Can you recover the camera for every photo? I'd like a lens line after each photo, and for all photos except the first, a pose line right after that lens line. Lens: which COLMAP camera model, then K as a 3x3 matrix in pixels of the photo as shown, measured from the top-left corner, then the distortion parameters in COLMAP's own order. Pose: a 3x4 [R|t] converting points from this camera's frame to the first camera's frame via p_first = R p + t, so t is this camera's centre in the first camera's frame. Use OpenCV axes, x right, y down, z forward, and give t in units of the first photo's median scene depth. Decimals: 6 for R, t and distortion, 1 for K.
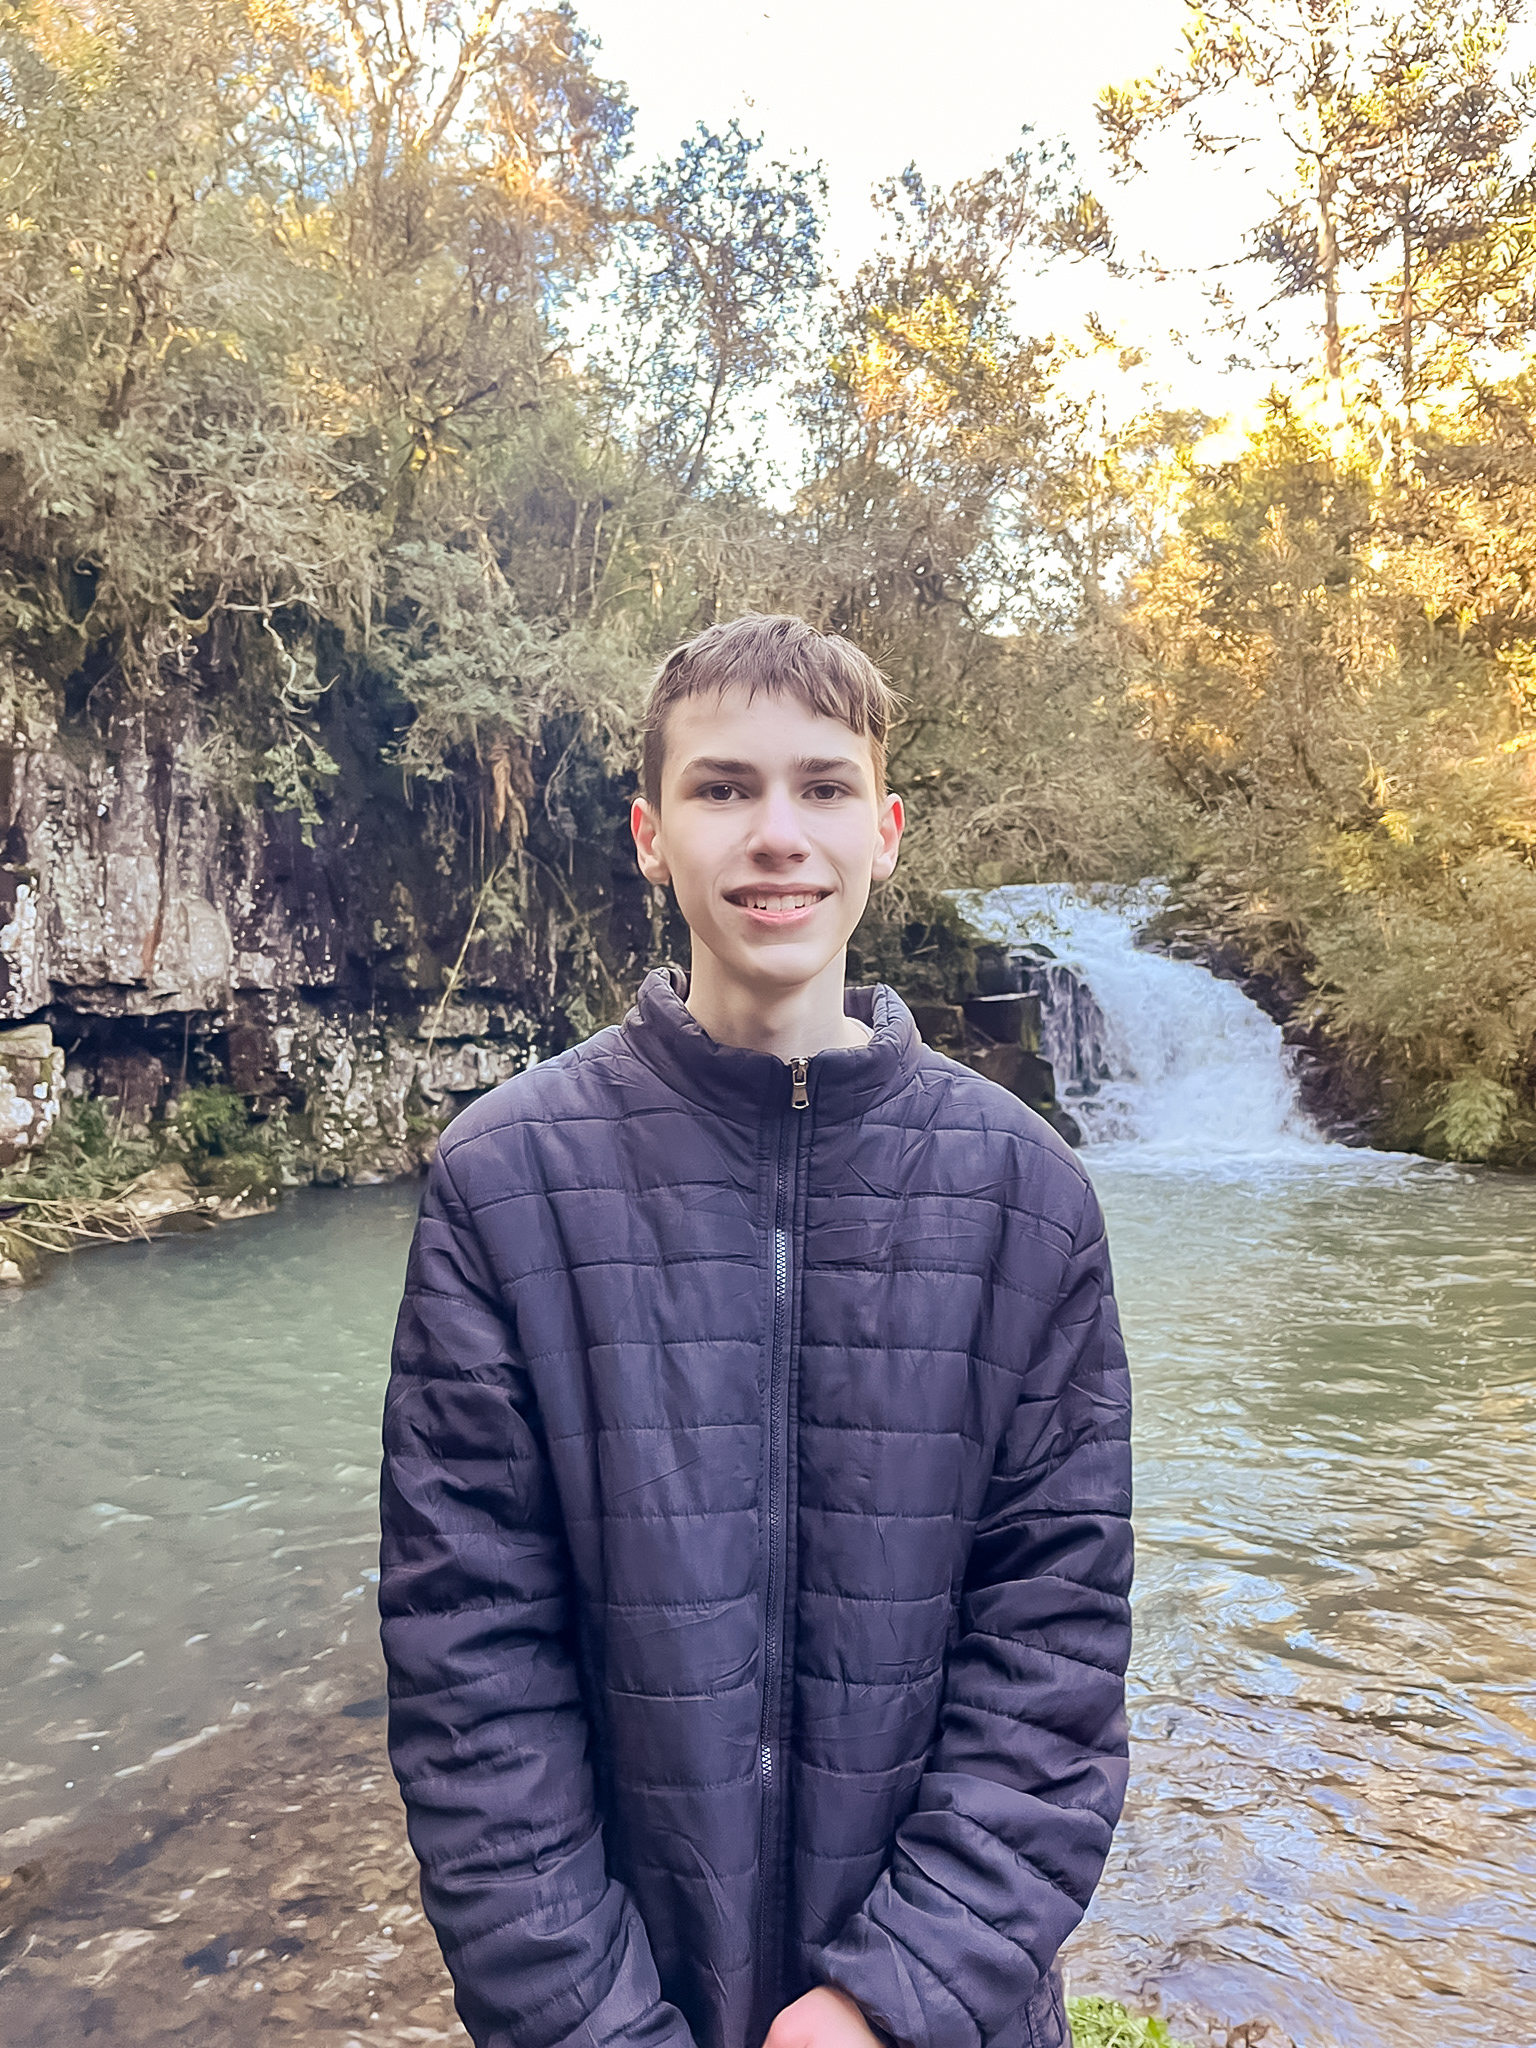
lens RADIAL K [[1546.3, 0, 780.1], [0, 1546.3, 1015.3], [0, 0, 1]] dist [-0.007230, 0.003410]
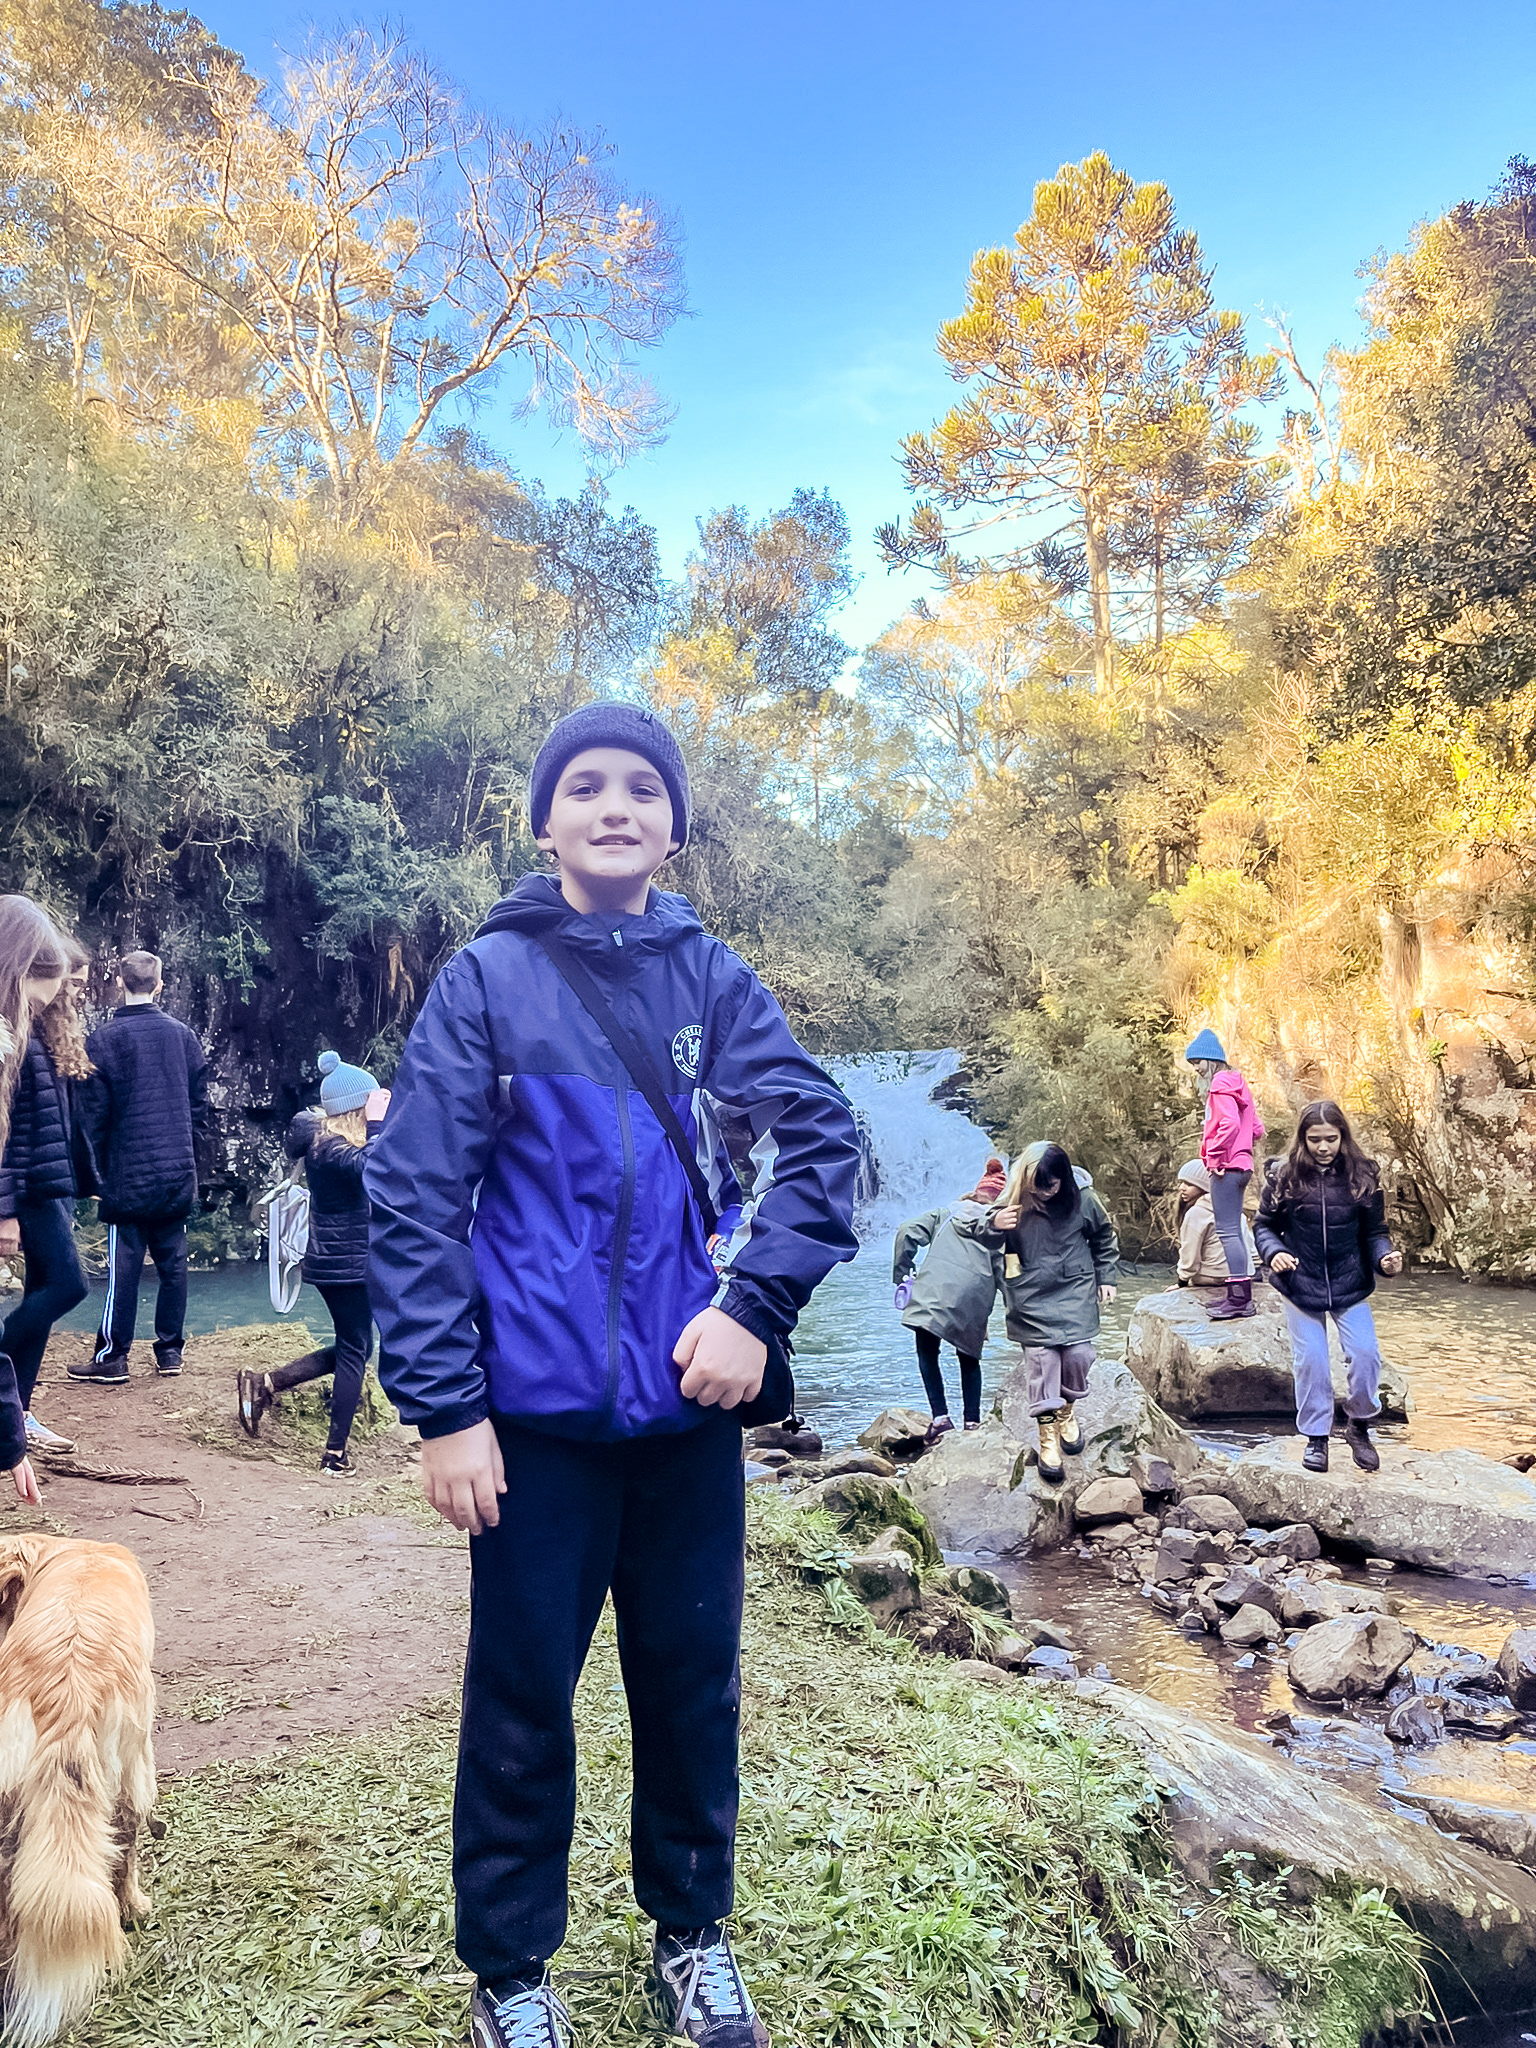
lens RADIAL K [[1546.3, 0, 755.7], [0, 1546.3, 1025.7], [0, 0, 1]] dist [-0.007230, 0.003410]
pose [[0.999109, 0.019418, -0.037481, 0.207897], [-0.023421, 0.993710, -0.109512, 0.053137], [0.035119, 0.110292, 0.993279, -0.378652]]
